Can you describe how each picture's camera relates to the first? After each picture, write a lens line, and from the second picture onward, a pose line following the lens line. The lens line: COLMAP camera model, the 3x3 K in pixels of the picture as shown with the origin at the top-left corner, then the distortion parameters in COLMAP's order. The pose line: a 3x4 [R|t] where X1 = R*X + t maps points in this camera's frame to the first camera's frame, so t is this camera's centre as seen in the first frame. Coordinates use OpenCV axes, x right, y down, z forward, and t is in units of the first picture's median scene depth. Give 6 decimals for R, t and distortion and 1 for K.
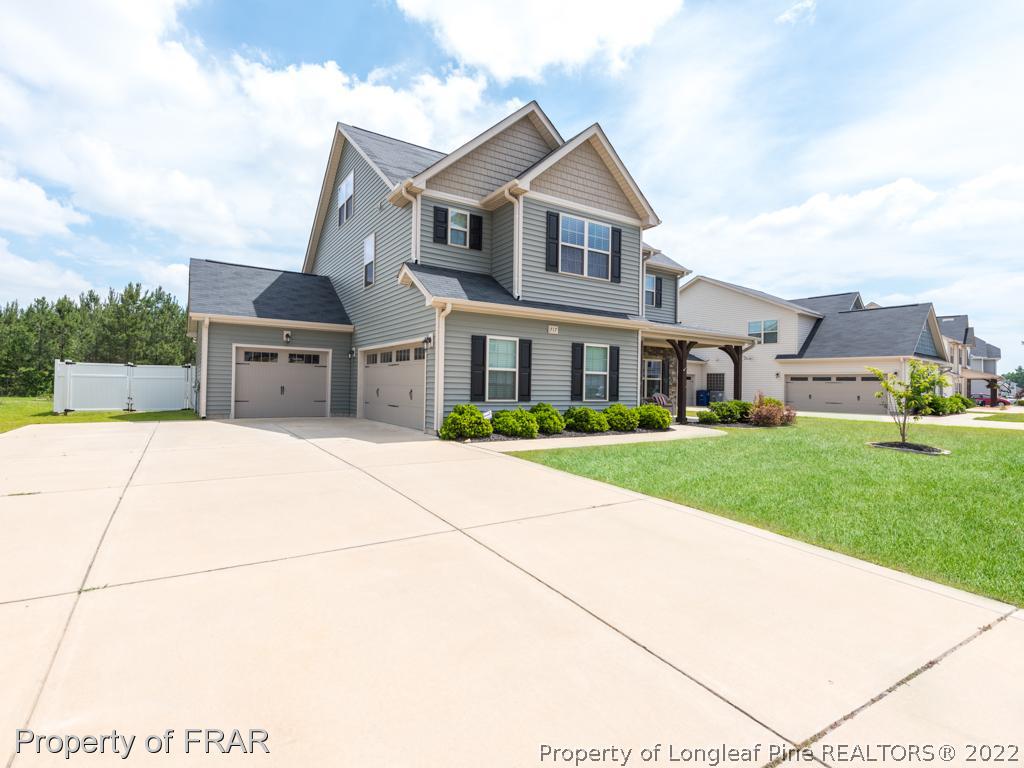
lens RADIAL K [[479.7, 0, 507.8], [0, 479.7, 384.1], [0, 0, 1]] dist [-0.002181, 0.000033]
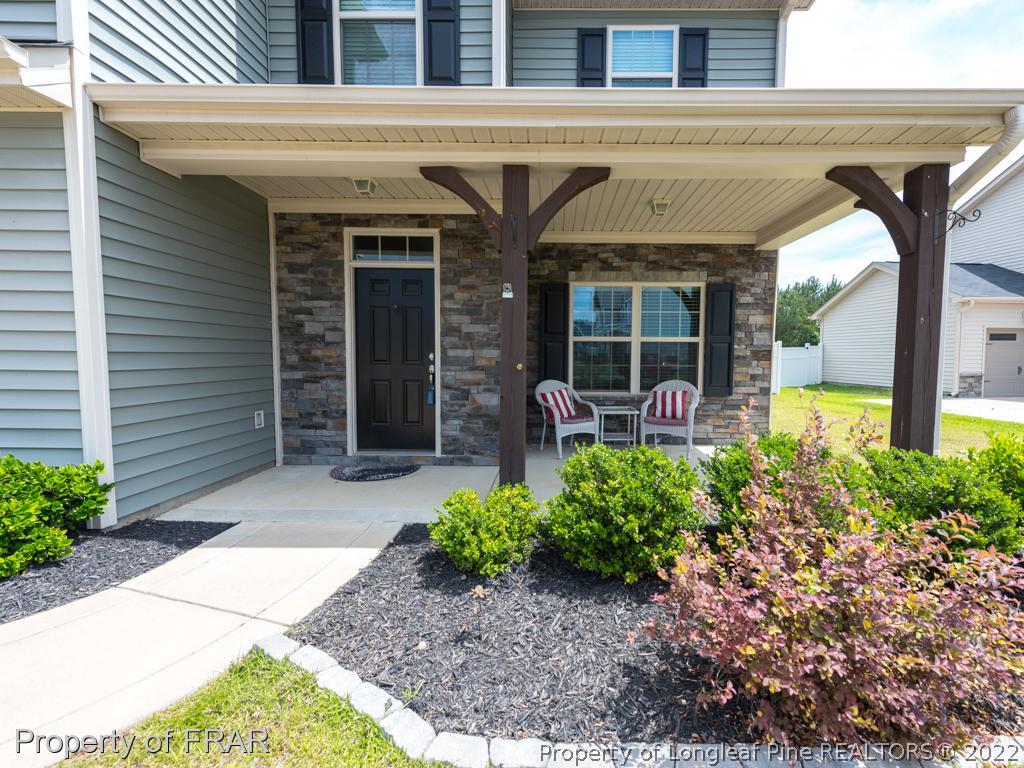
lens RADIAL K [[452.1, 0, 542.3], [0, 452.1, 381.6], [0, 0, 1]] dist [0.008420, -0.002874]
pose [[0.846665, 0.028926, -0.531340, 0.622349], [0.008680, 0.997638, 0.068142, -0.004305], [0.532056, -0.062306, 0.844414, 1.036396]]
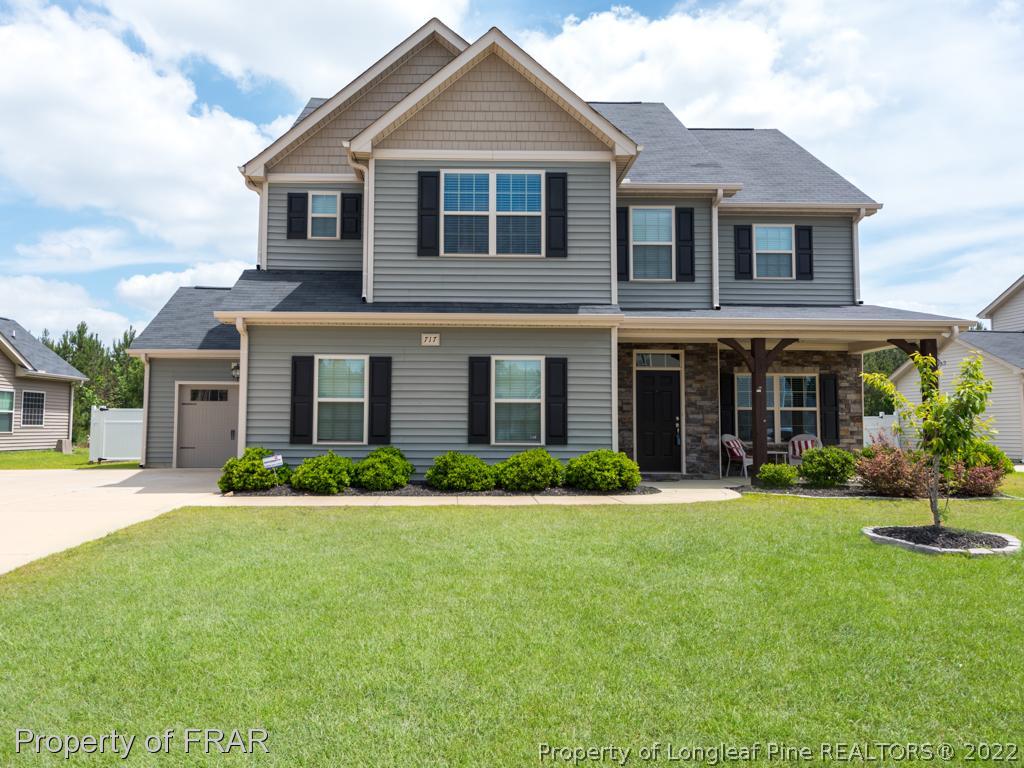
lens RADIAL K [[742.9, 0, 509.8], [0, 742.9, 384.1], [0, 0, 1]] dist [0.024434, -0.002265]
pose [[0.871369, -0.044231, -0.488630, 0.675178], [0.014044, 0.997769, -0.065273, 0.019535], [0.490427, 0.050015, 0.870046, 0.129912]]
